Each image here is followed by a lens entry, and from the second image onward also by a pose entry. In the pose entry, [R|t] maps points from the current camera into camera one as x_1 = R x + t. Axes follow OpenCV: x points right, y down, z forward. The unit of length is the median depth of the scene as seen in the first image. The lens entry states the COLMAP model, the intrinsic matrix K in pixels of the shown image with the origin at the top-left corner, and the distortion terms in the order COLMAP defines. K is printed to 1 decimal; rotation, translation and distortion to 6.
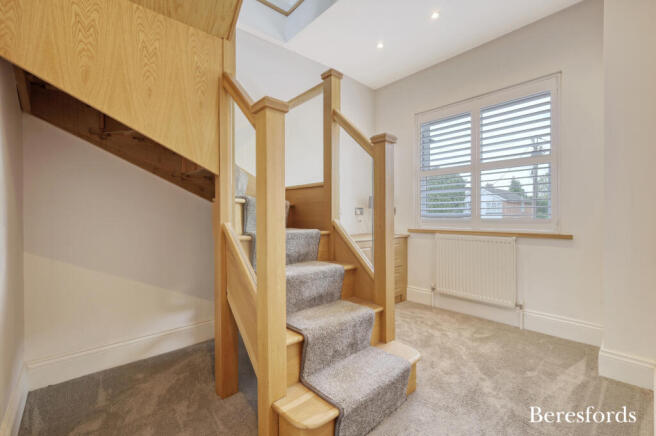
lens RADIAL K [[286.2, 0, 326.4], [0, 286.2, 219.3], [0, 0, 1]] dist [0.001971, 0.000104]
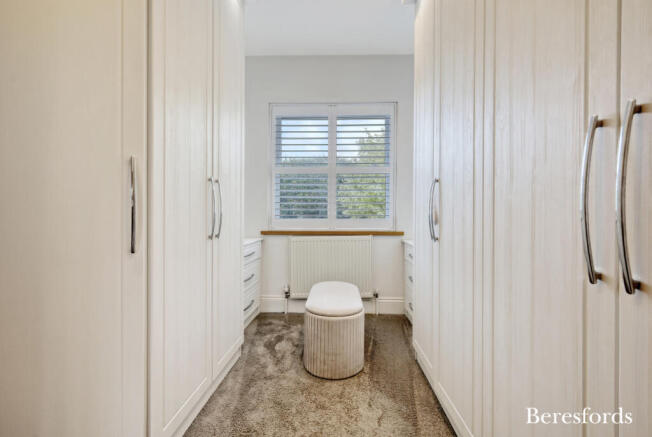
lens RADIAL K [[284.4, 0, 325.5], [0, 284.4, 217.4], [0, 0, 1]] dist [0.001971, 0.000104]
pose [[0.701103, 0.001782, 0.713058, -0.239530], [0.003999, 0.999971, -0.006430, -0.002209], [-0.713049, 0.007360, 0.701075, 0.289561]]
